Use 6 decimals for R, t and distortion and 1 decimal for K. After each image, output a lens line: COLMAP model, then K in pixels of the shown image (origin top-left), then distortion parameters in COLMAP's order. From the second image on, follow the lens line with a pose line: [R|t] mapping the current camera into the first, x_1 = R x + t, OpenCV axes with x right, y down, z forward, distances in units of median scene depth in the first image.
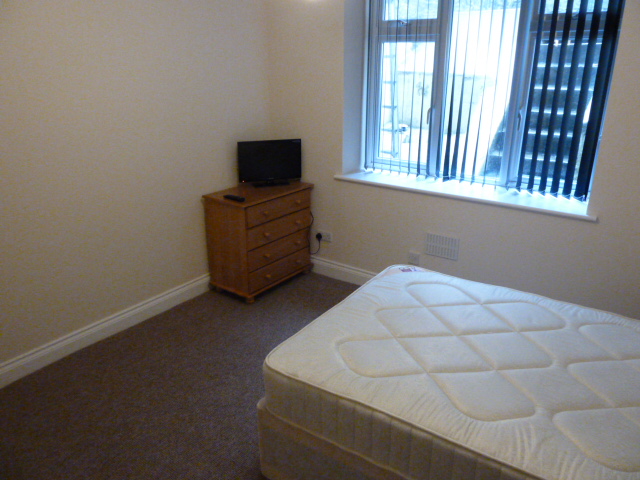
lens RADIAL K [[479.3, 0, 320.6], [0, 479.3, 253.3], [0, 0, 1]] dist [-0.001442, -0.000166]
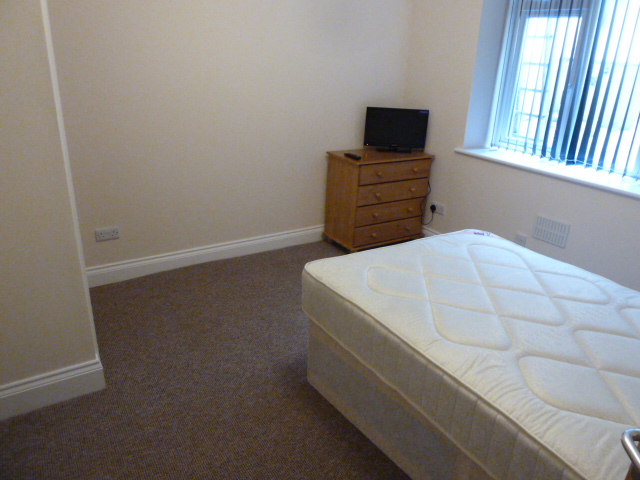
lens RADIAL K [[482.8, 0, 320.0], [0, 482.8, 240.0], [0, 0, 1]] dist [-0.000603, 0.001588]
pose [[0.931604, 0.171478, -0.320483, 0.128357], [-0.171405, 0.984784, 0.028666, 0.050305], [0.320522, 0.028227, 0.946820, -0.055460]]
